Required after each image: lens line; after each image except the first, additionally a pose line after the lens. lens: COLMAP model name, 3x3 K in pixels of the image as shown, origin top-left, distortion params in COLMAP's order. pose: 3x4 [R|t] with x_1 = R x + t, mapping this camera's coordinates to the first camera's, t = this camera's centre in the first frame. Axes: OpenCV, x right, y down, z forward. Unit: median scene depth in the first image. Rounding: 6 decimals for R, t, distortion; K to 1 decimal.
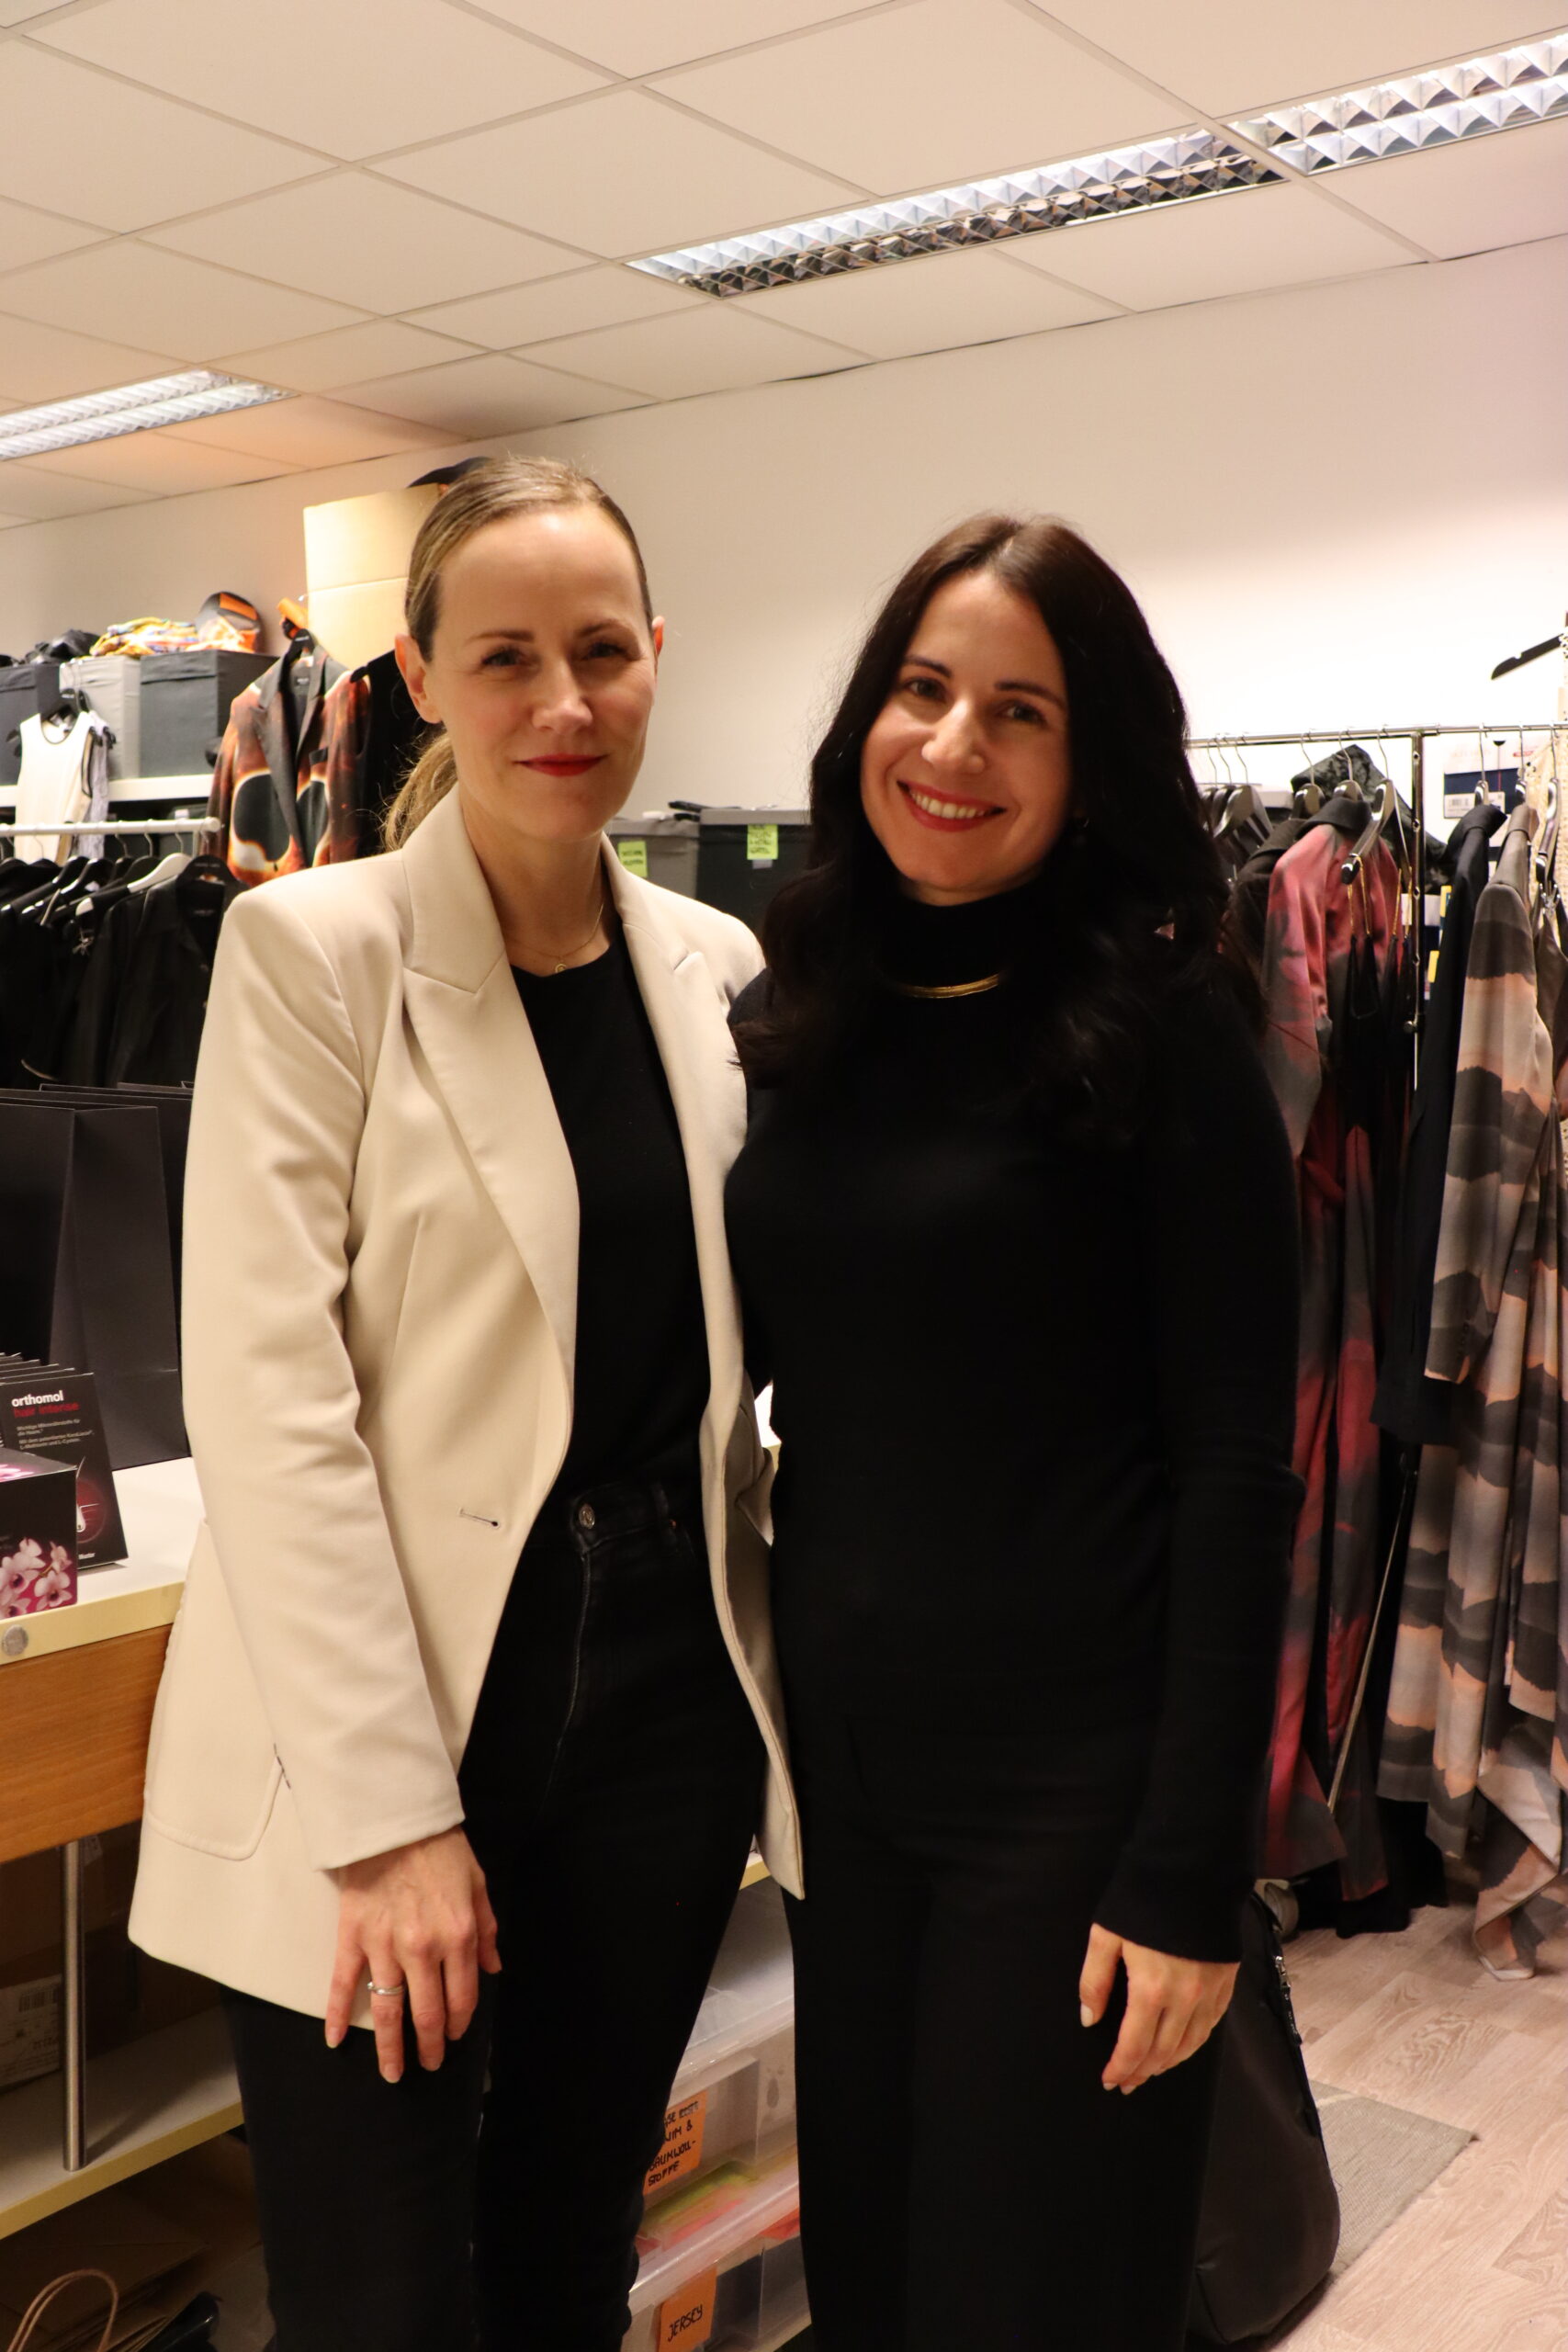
lens RADIAL K [[2340.4, 0, 784.0], [0, 2340.4, 1176.0], [0, 0, 1]] dist [0.007085, 0.013234]
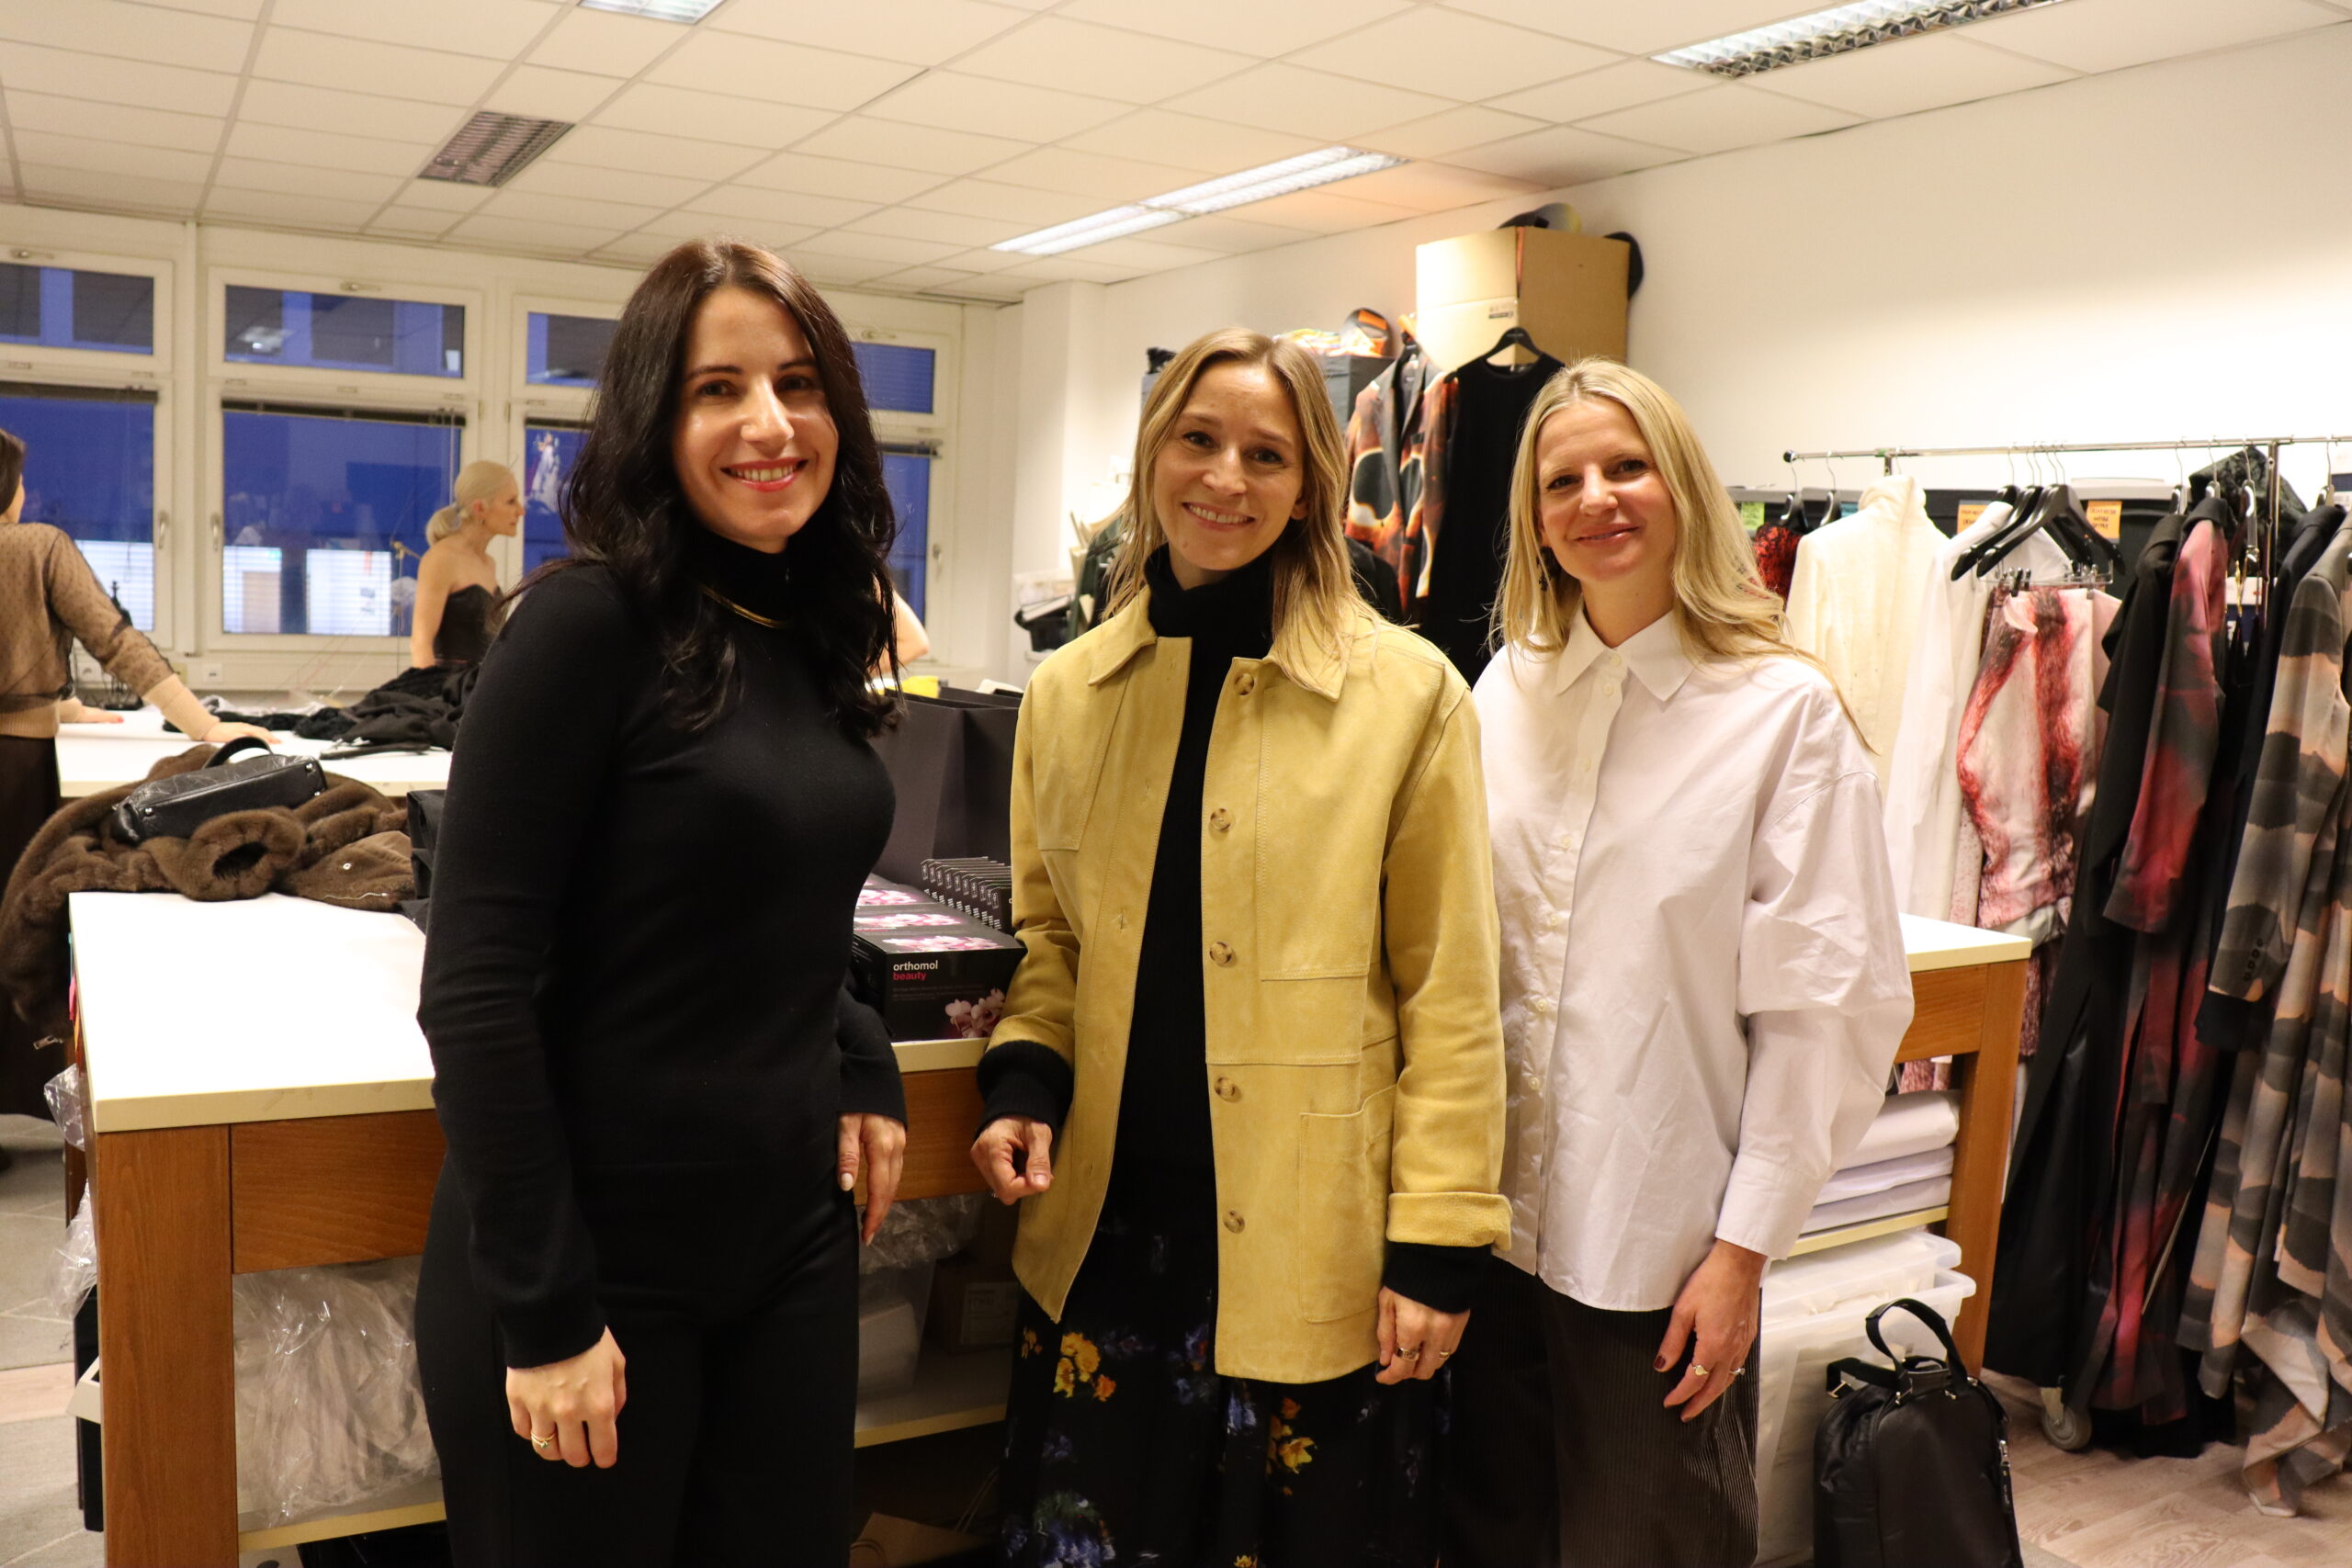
lens RADIAL K [[1986.9, 0, 1134.8], [0, 1986.9, 803.9], [0, 0, 1]] dist [-0.093239, 0.077946]
pose [[0.930149, 0.070428, -0.360365, 0.101964], [-0.065416, 0.997517, 0.026102, 0.001449], [0.361308, -0.000705, 0.932446, -0.098958]]
